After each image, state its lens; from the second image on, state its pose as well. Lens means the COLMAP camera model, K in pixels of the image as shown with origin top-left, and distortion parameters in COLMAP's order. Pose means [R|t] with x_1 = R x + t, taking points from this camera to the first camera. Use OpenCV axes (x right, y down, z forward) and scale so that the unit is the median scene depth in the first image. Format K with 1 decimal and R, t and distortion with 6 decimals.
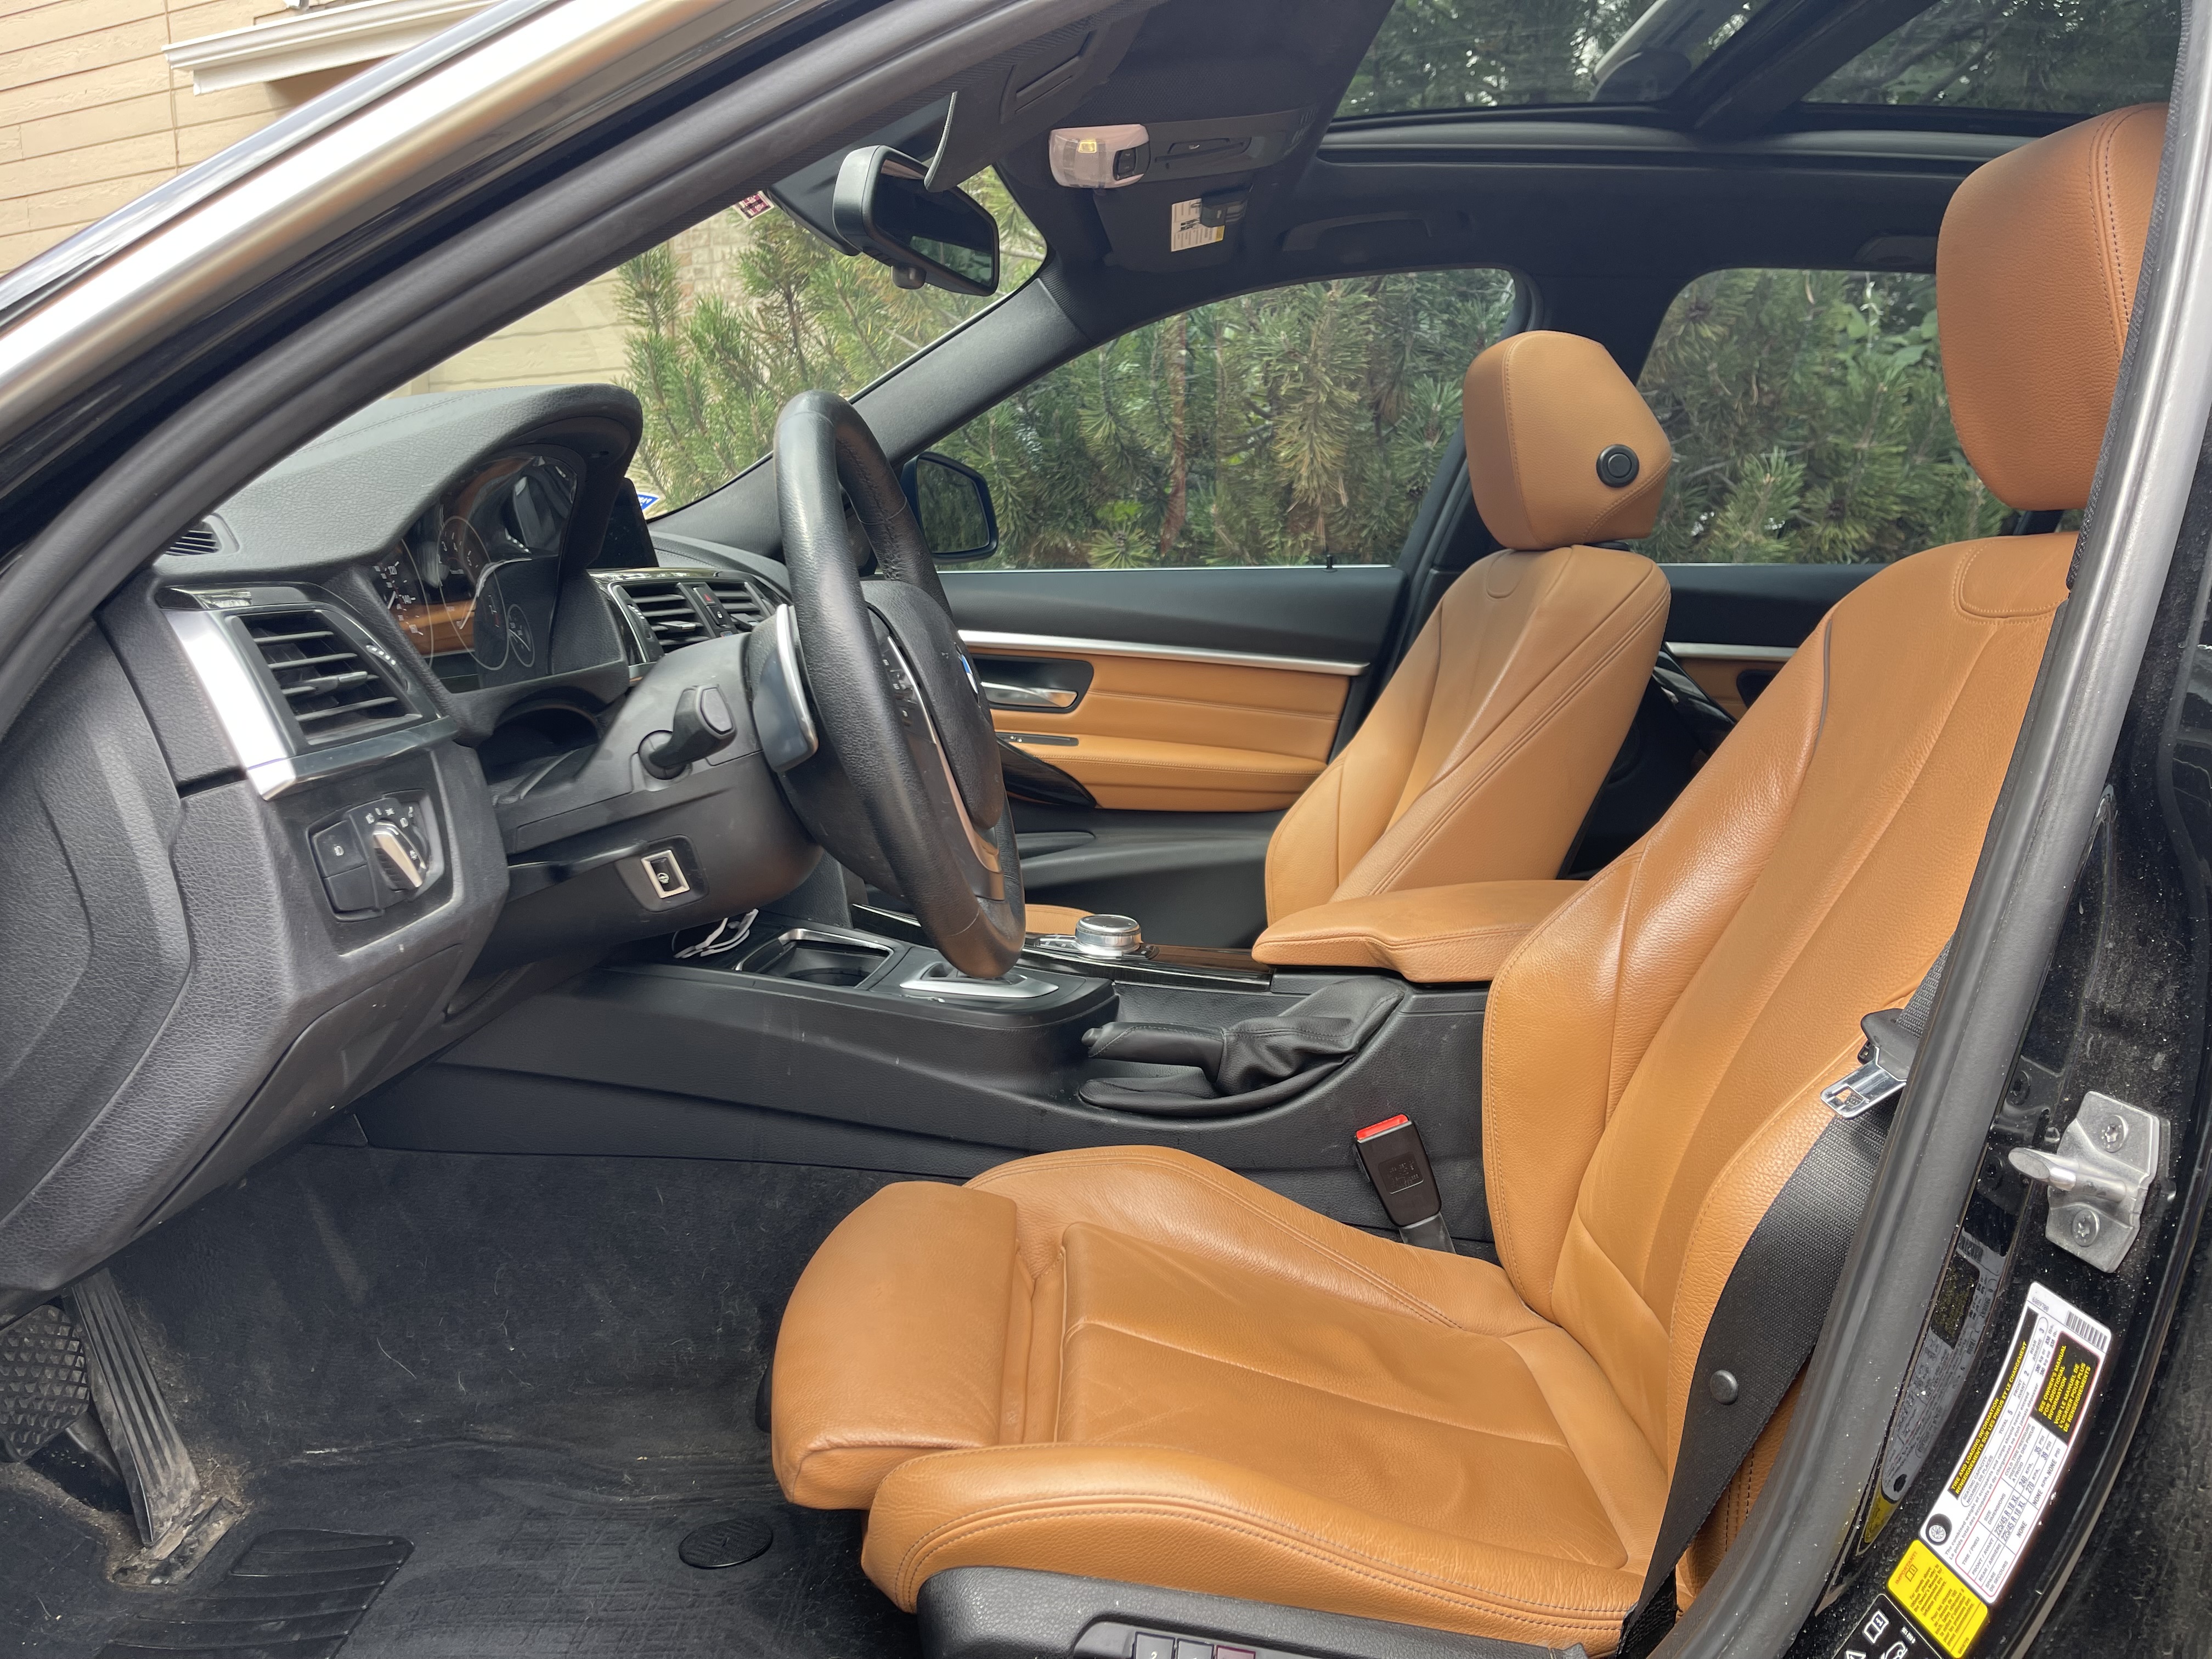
lens RADIAL K [[1624.4, 0, 1106.0], [0, 1624.4, 829.5], [0, 0, 1]] dist [-0.000965, -0.007814]
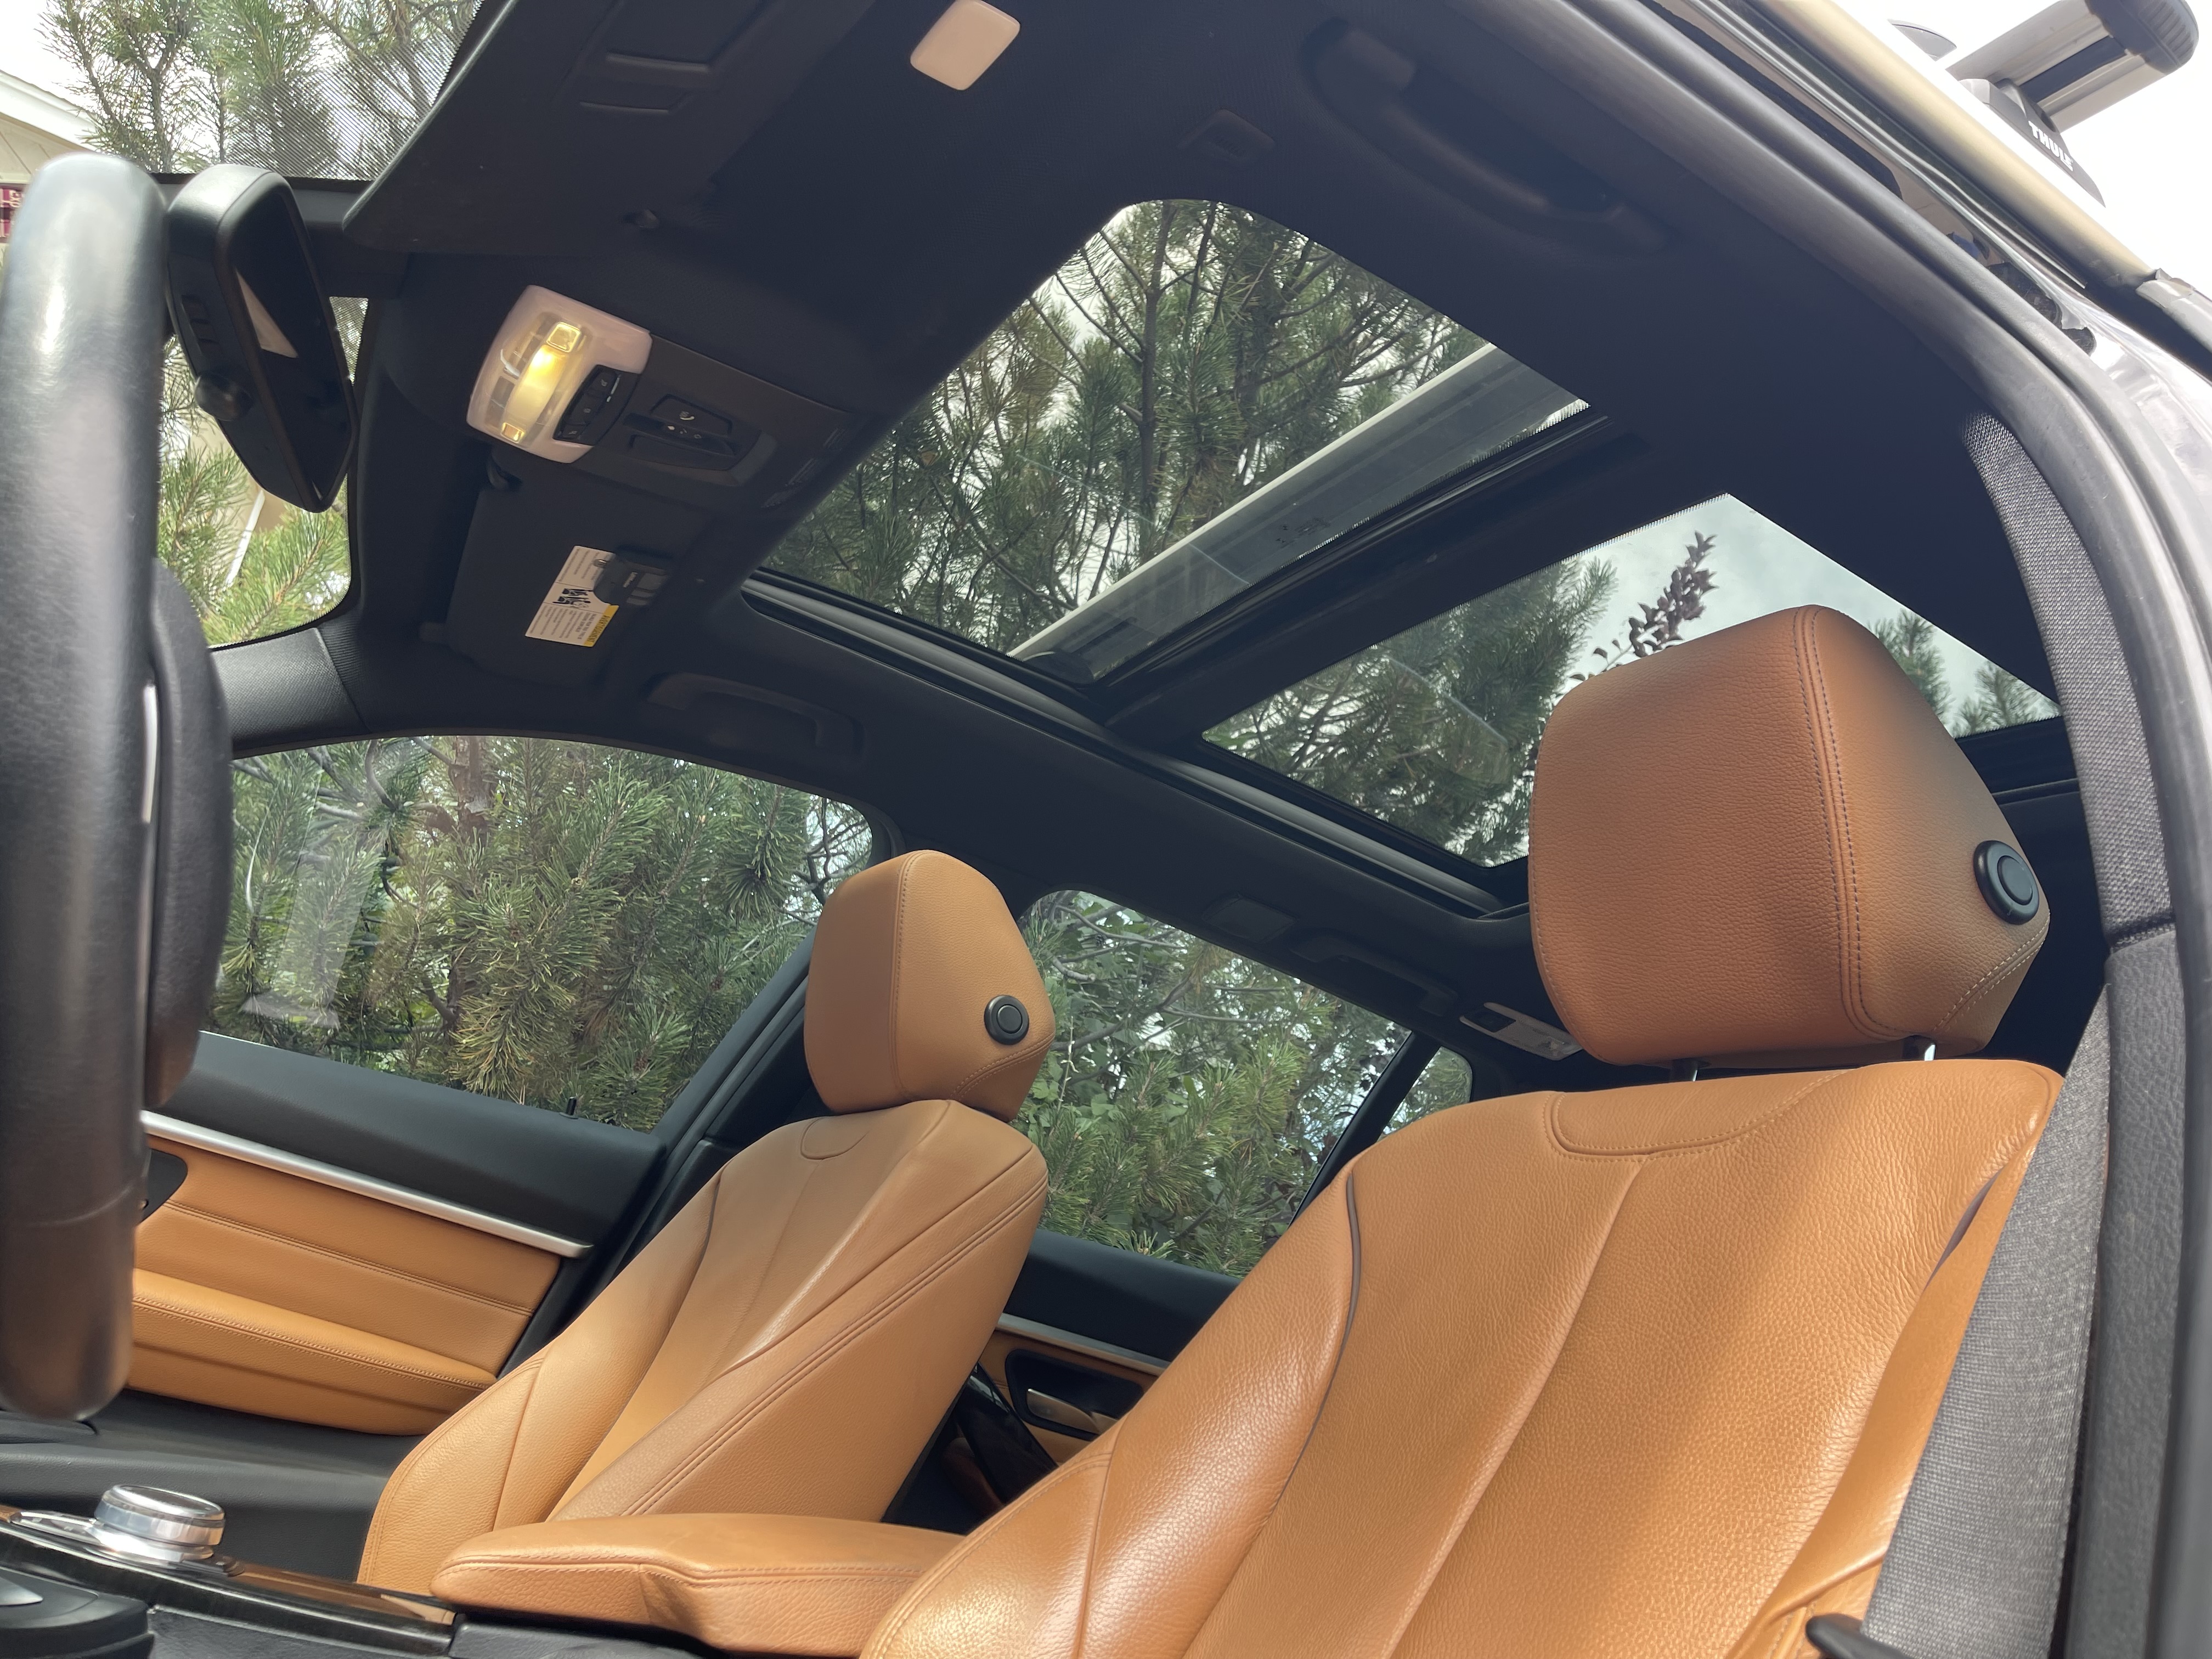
lens RADIAL K [[1624.4, 0, 1106.0], [0, 1624.4, 829.5], [0, 0, 1]] dist [-0.000965, -0.007814]
pose [[0.833023, 0.328070, 0.445470, -0.043334], [-0.089305, 0.874383, -0.476947, 0.076052], [-0.545984, 0.357524, 0.757680, 0.264917]]
